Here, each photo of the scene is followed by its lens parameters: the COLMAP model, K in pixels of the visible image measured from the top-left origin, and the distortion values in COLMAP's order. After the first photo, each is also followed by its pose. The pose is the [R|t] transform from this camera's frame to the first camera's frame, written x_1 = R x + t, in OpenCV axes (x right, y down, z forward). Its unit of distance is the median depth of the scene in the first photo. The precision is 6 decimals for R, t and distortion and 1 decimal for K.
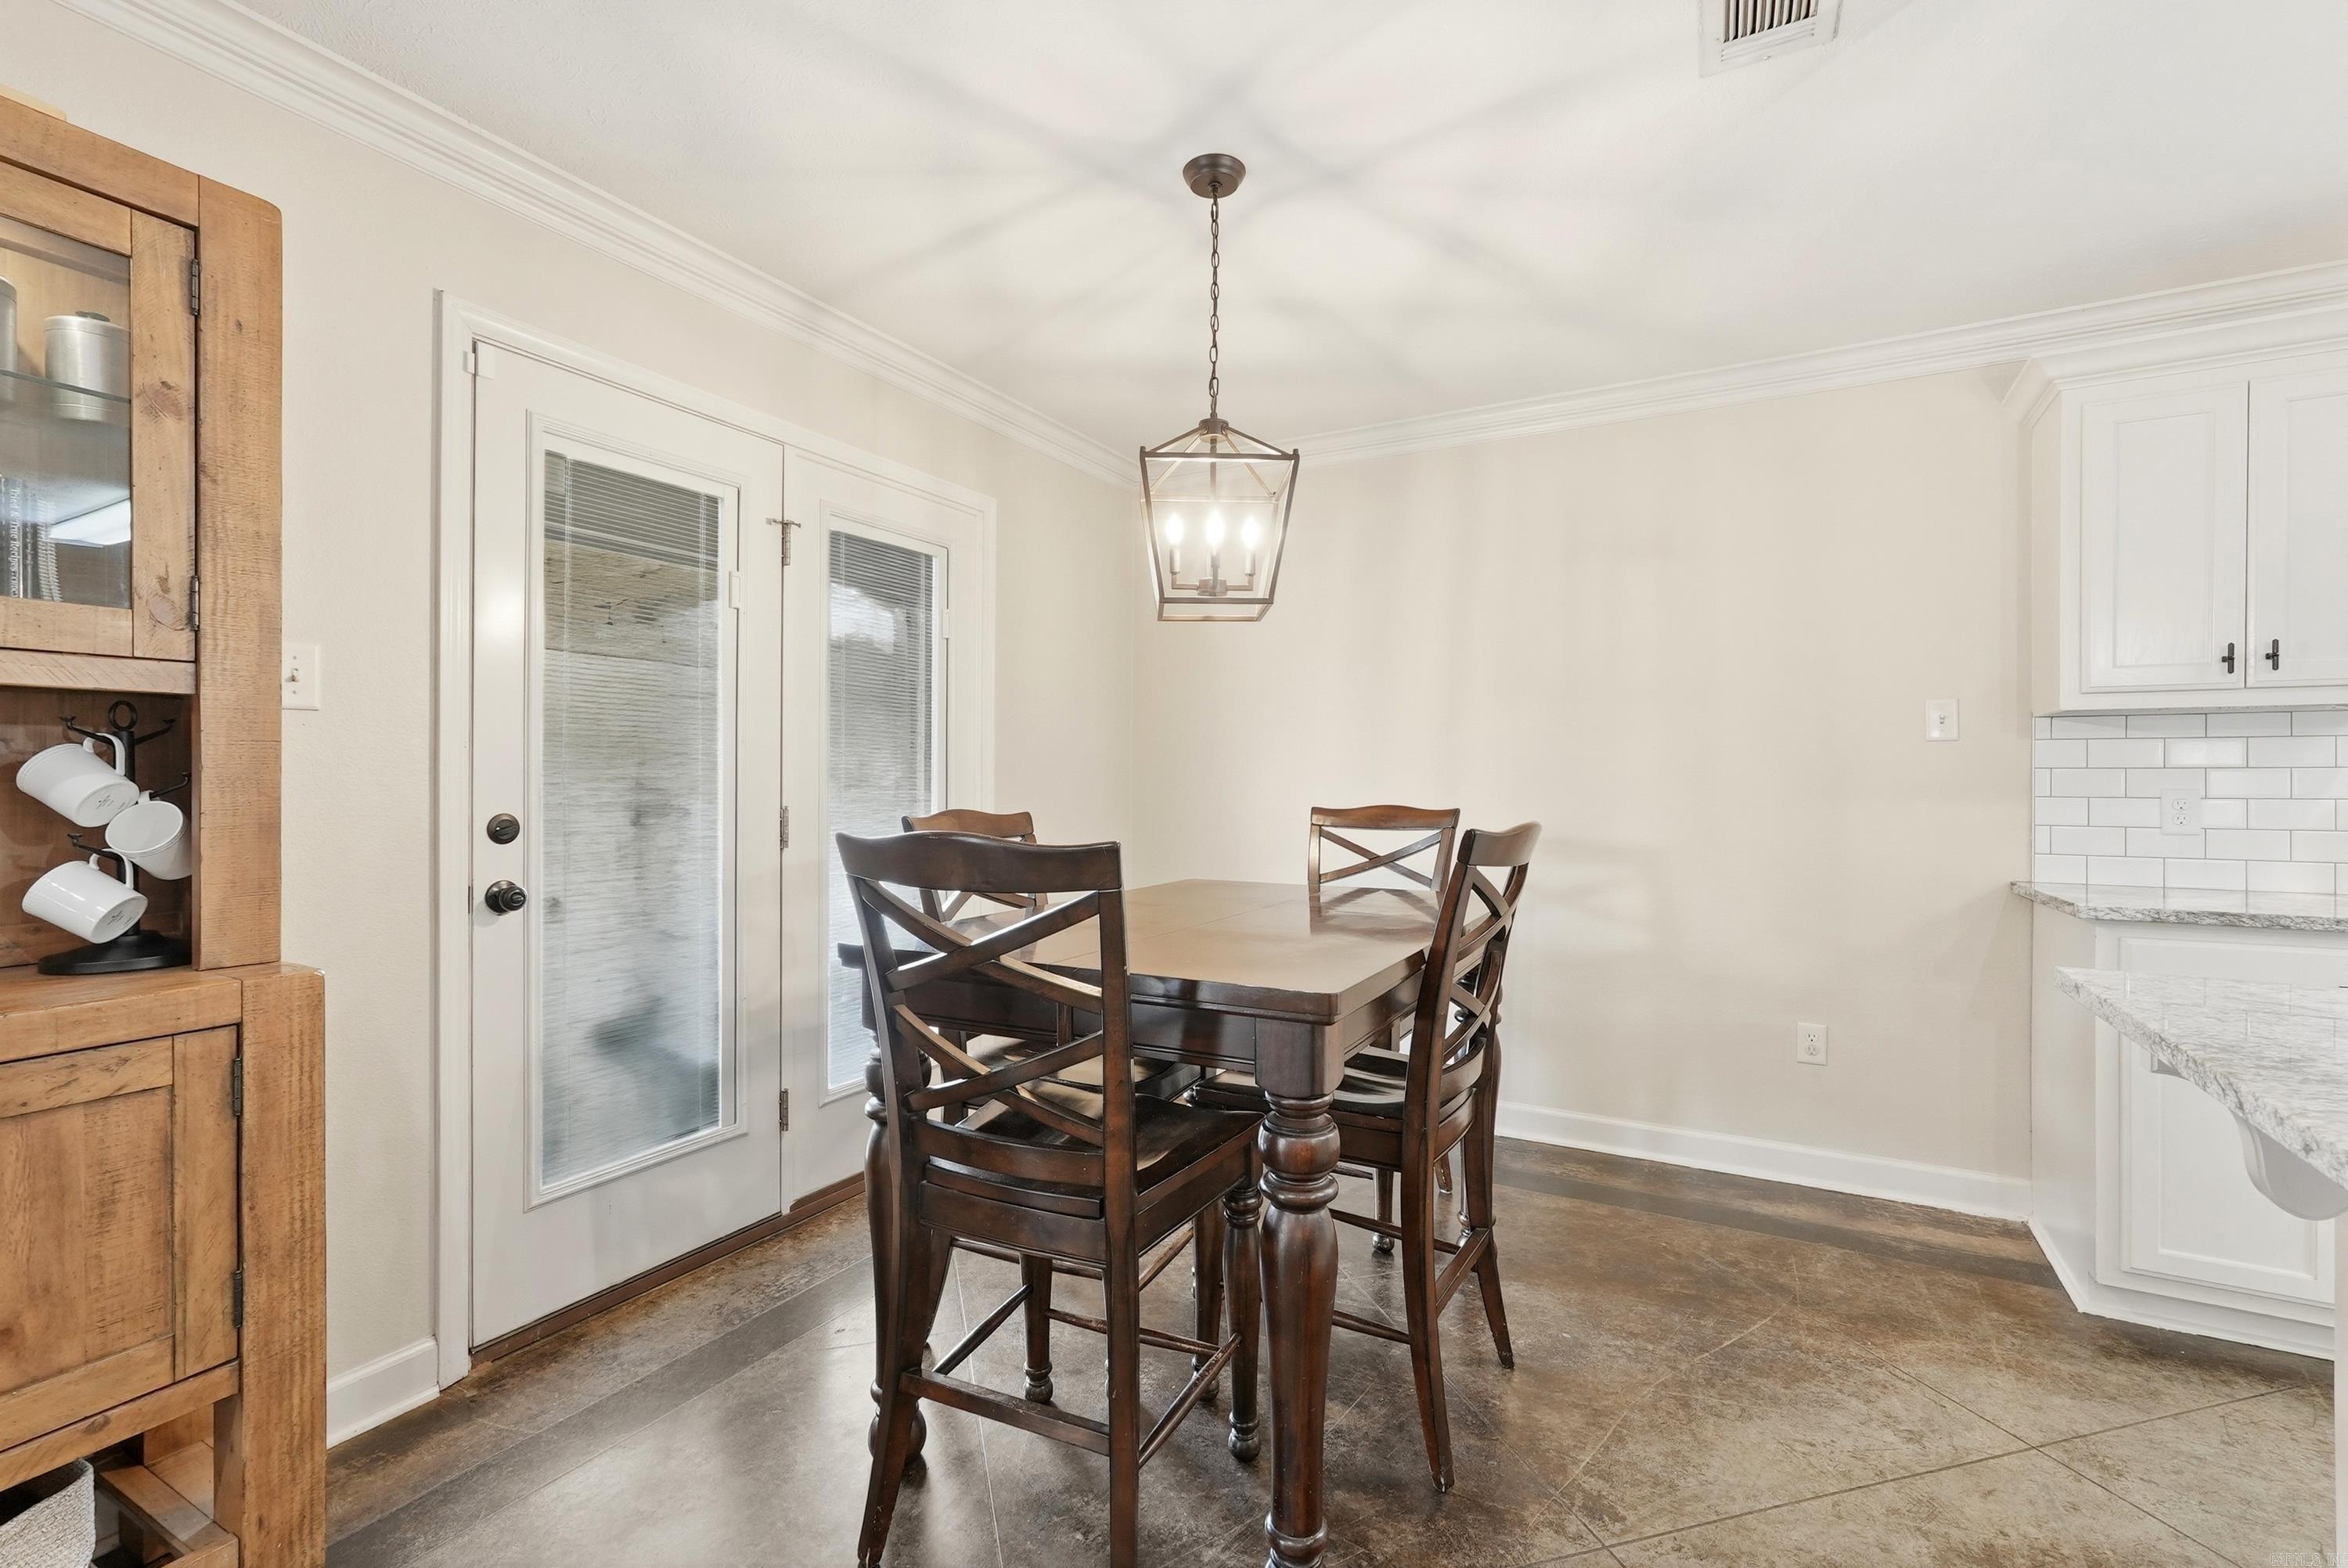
lens RADIAL K [[1026.2, 0, 1174.0], [0, 1026.2, 784.0], [0, 0, 1]] dist [-0.003459, -0.000288]
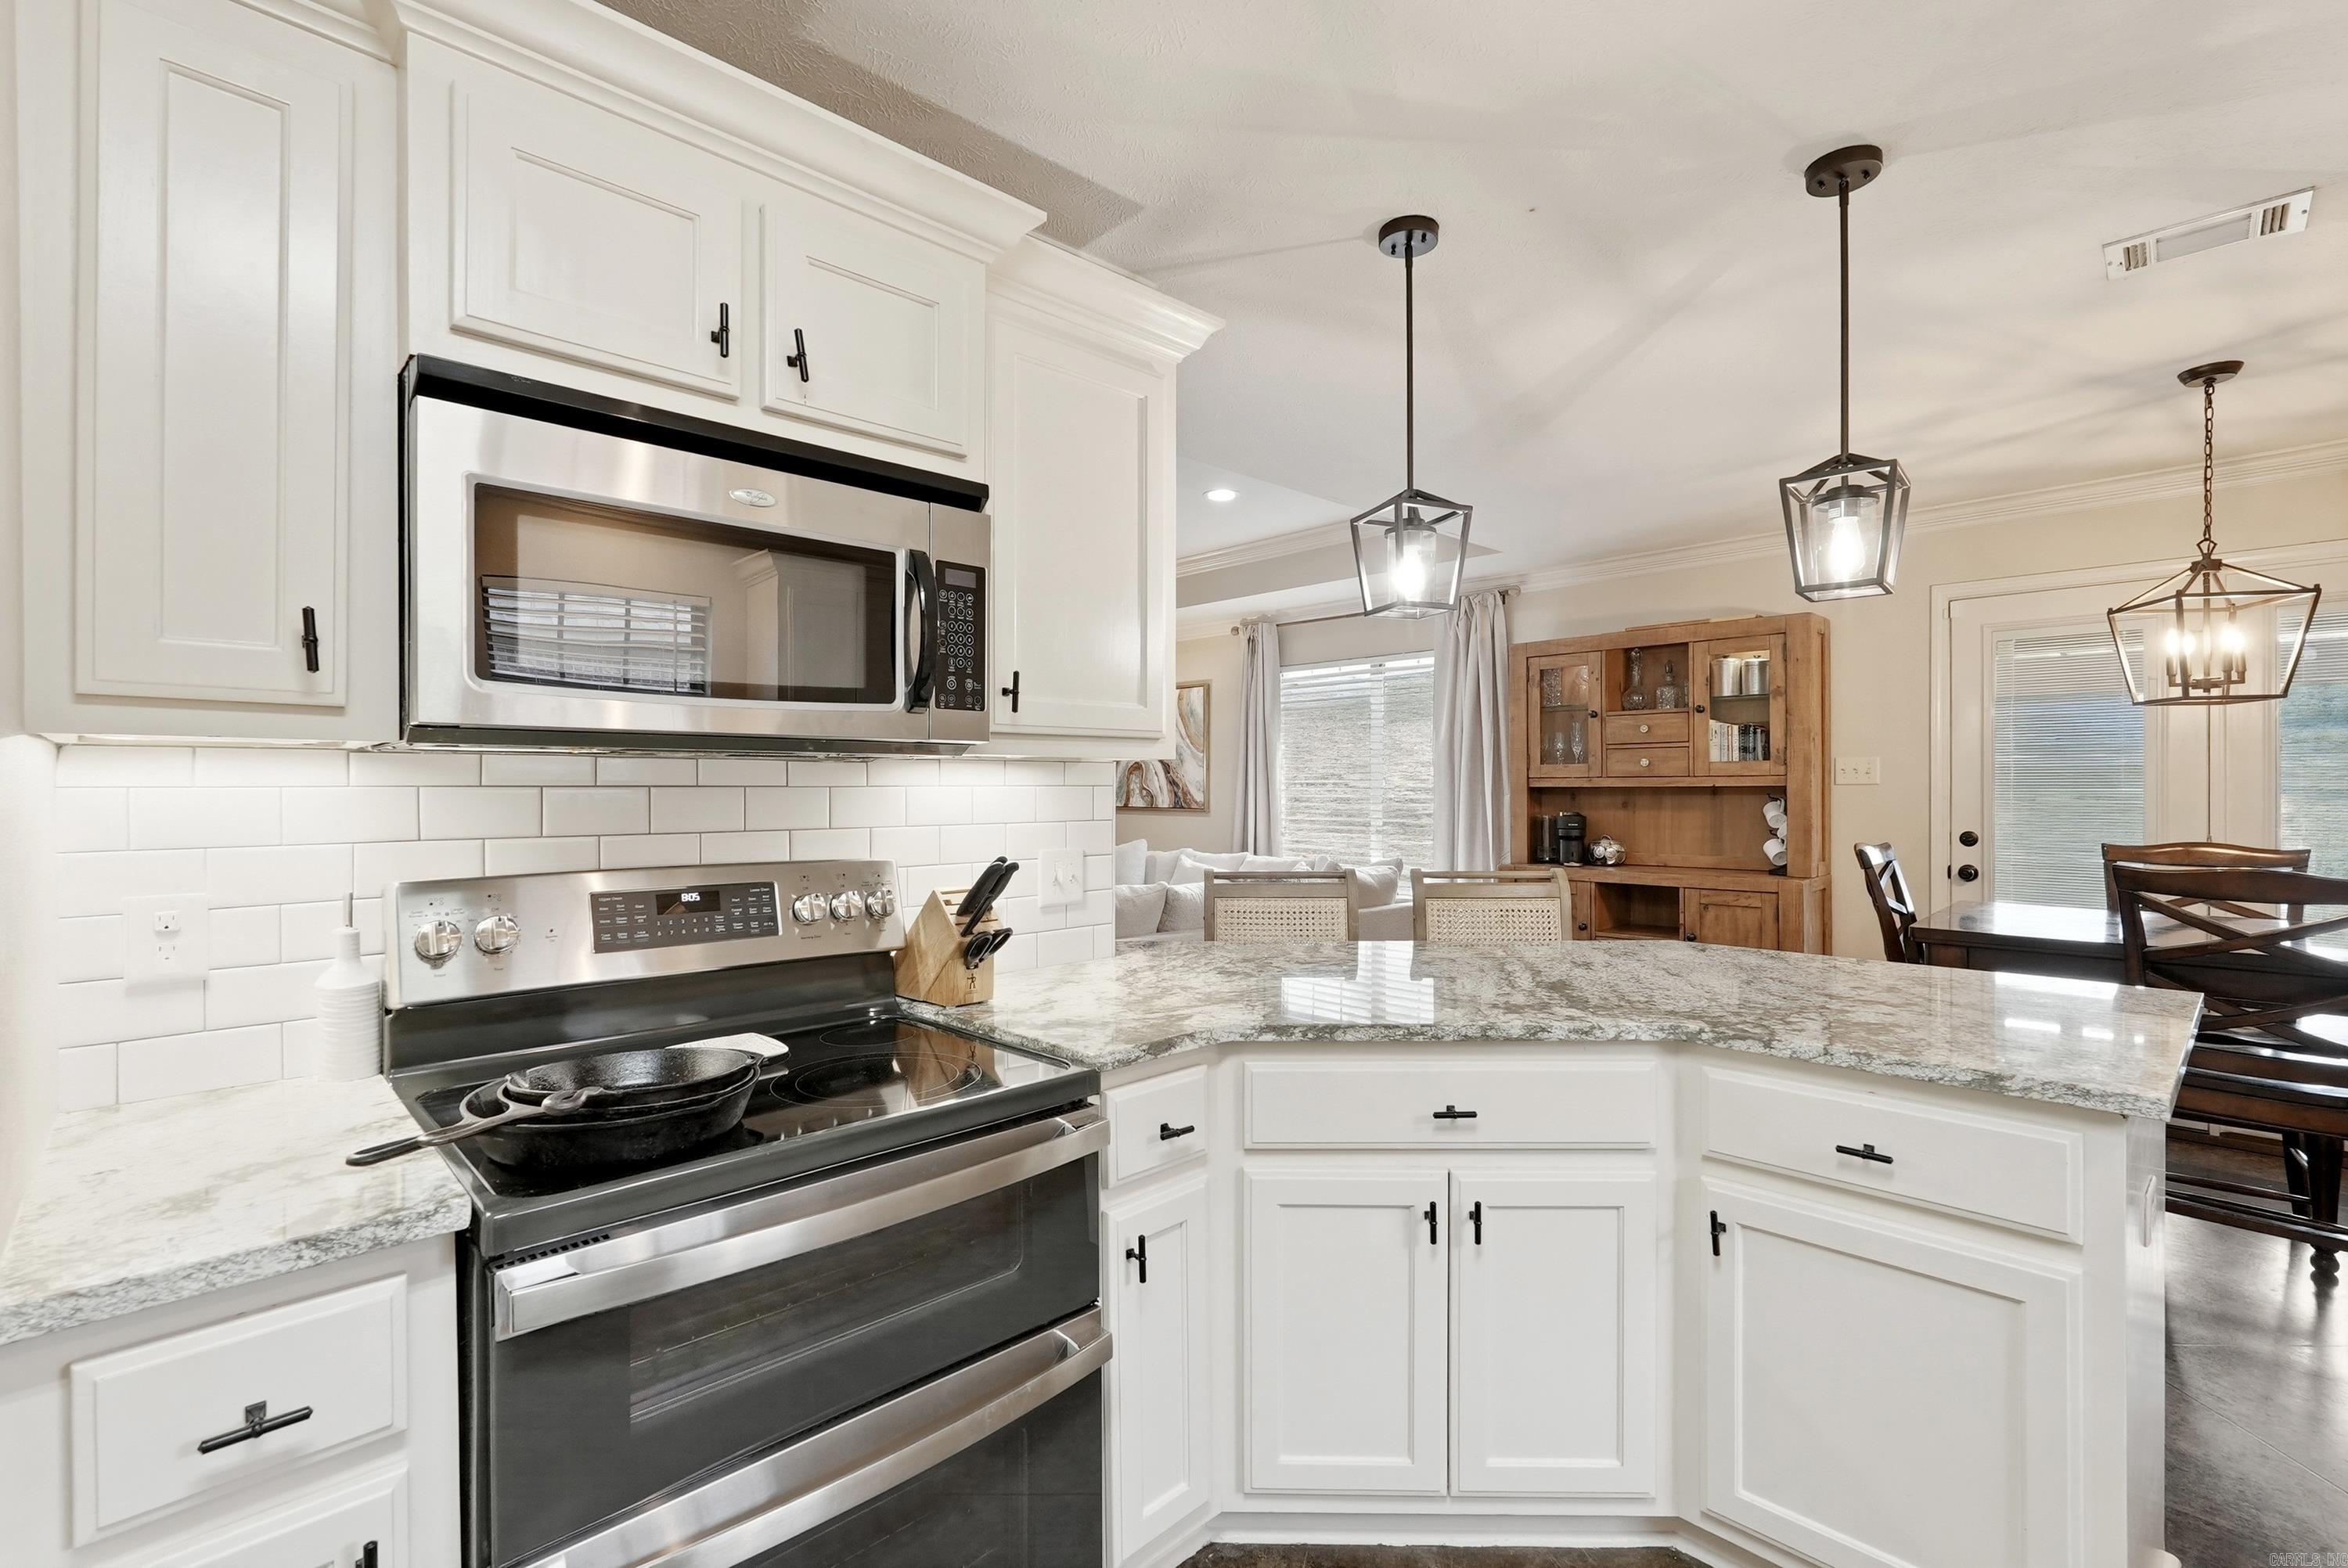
lens RADIAL K [[1048.6, 0, 1176.2], [0, 1048.6, 792.8], [0, 0, 1]] dist [-0.014956, 0.007850]
pose [[-0.282827, 0.000986, -0.959170, 1.747705], [-0.003482, 0.999992, 0.002055, -0.045937], [0.959165, 0.003921, -0.282821, 0.096159]]
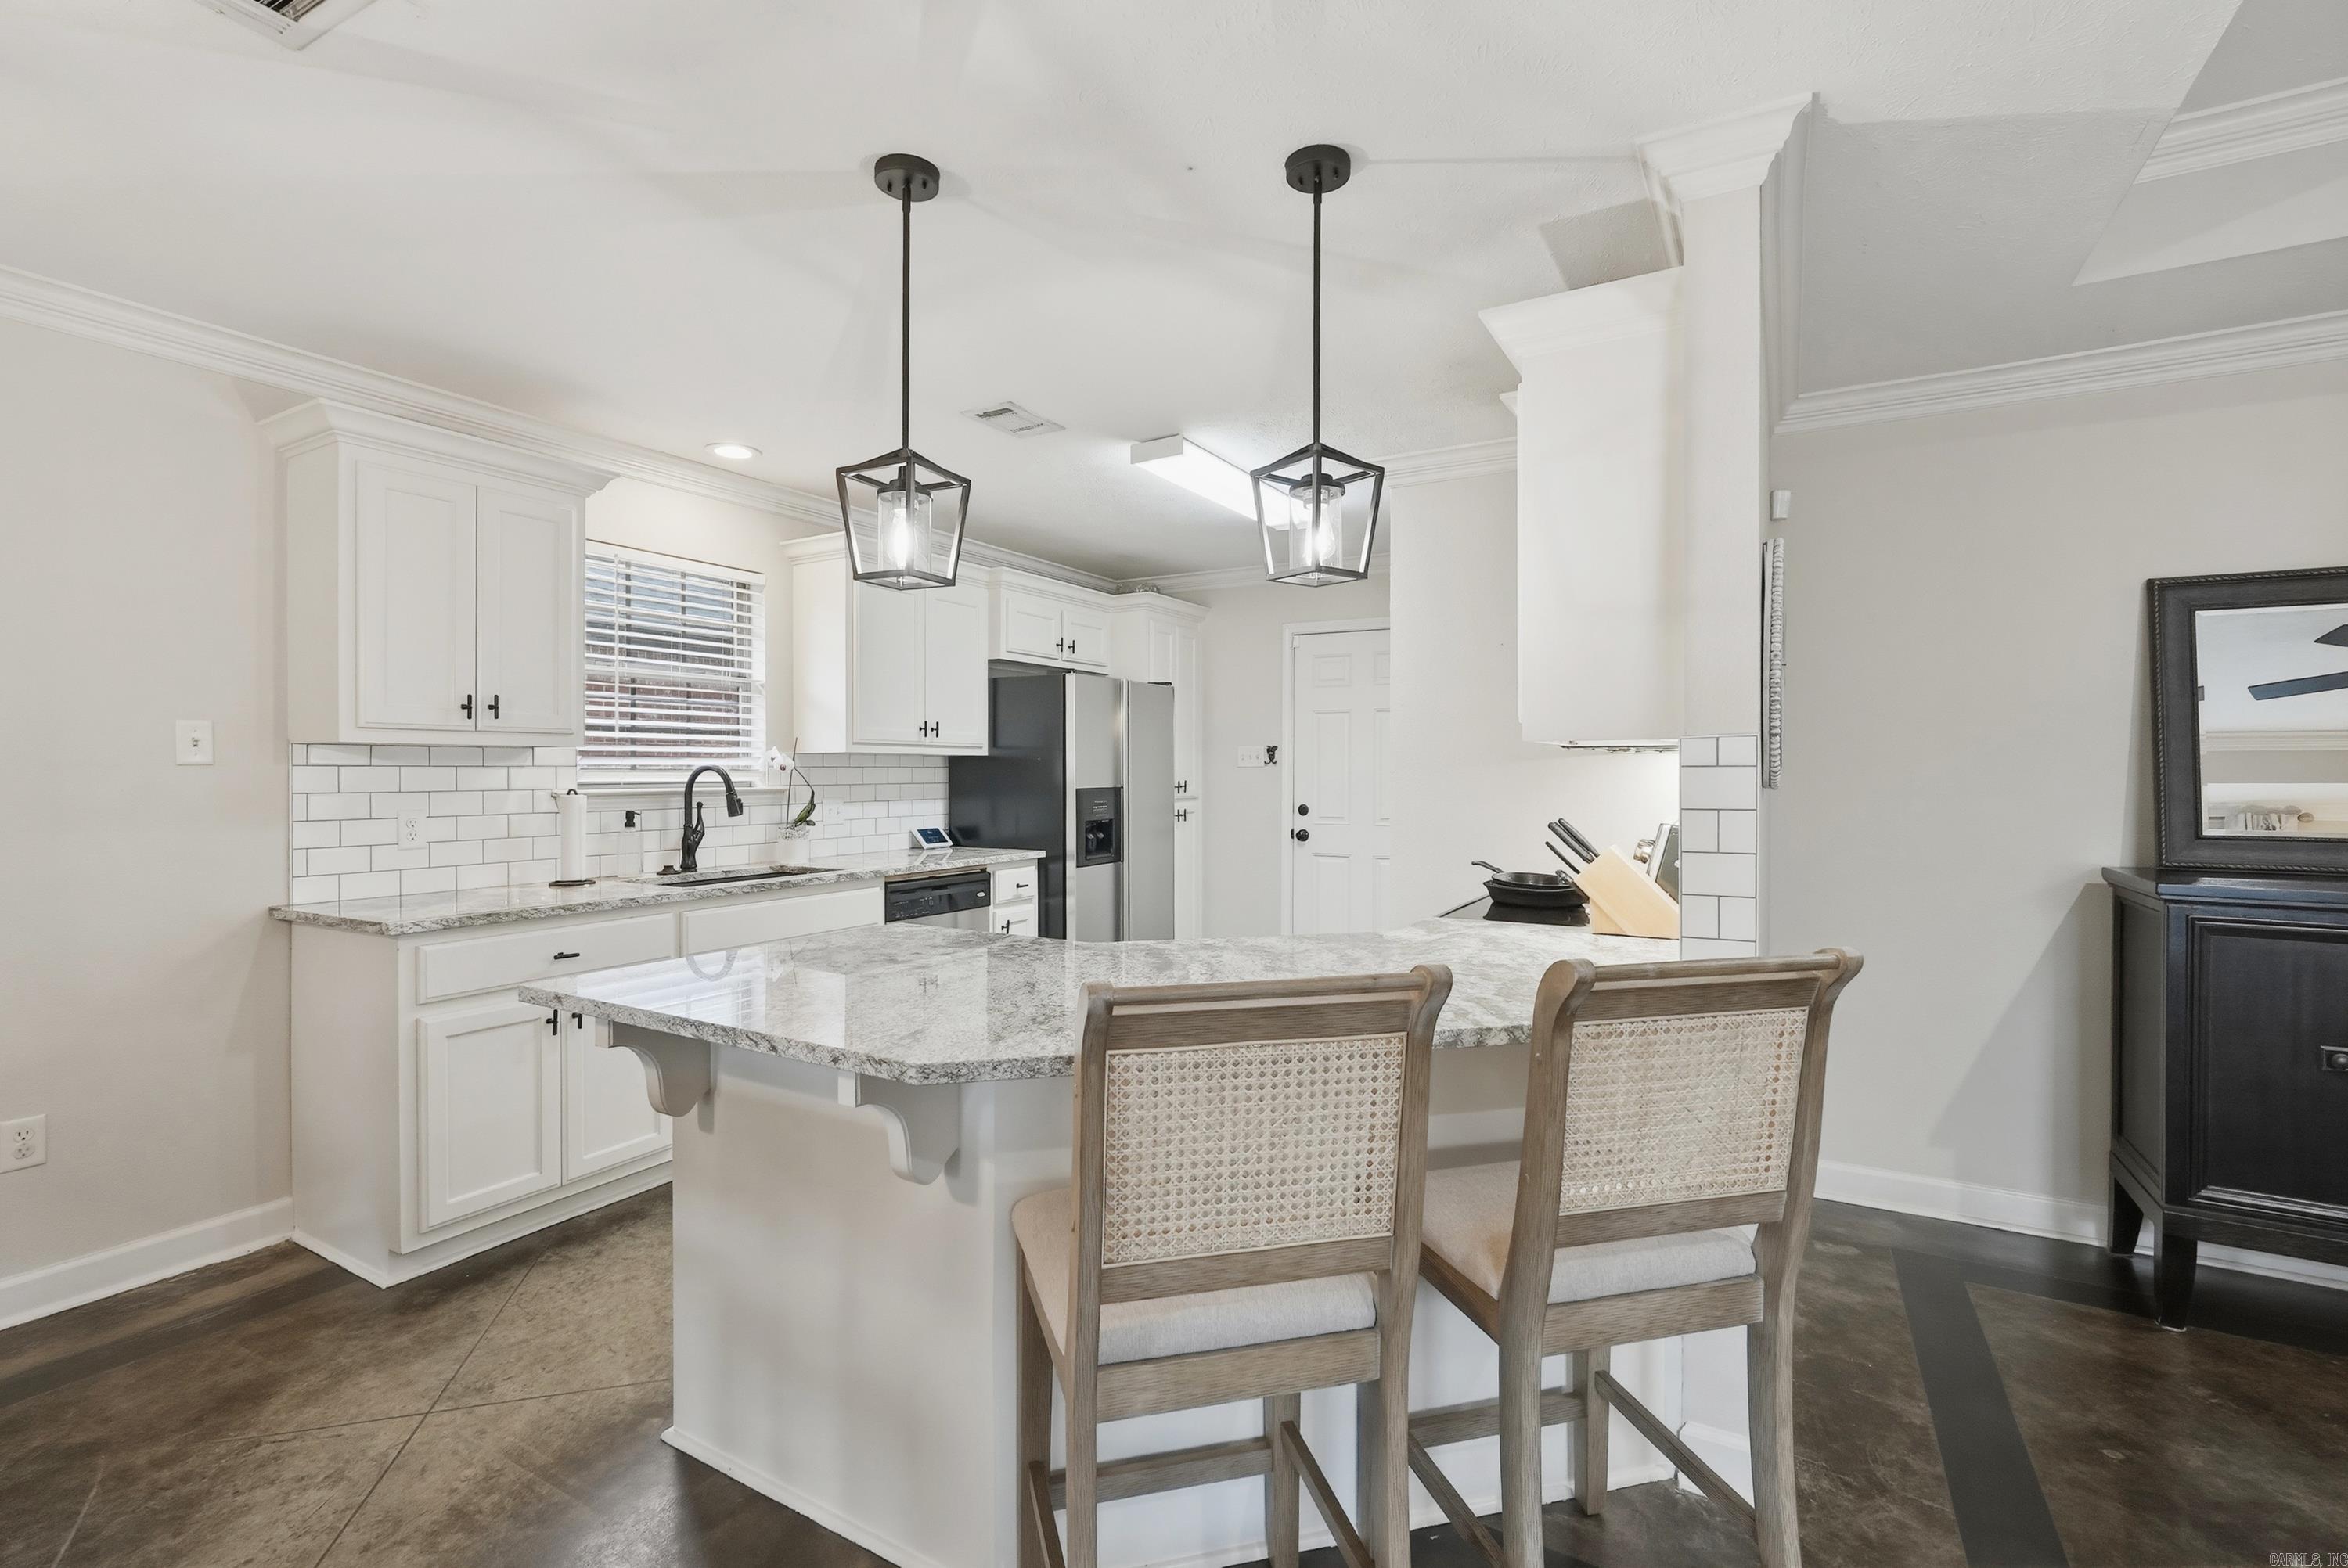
lens RADIAL K [[1049.8, 0, 1168.1], [0, 1049.8, 788.4], [0, 0, 1]] dist [-0.004375, 0.005910]
pose [[0.014470, -0.020960, 0.999676, -0.251340], [0.003239, 0.999776, 0.020916, -0.052026], [-0.999890, 0.002935, 0.014535, 0.144506]]
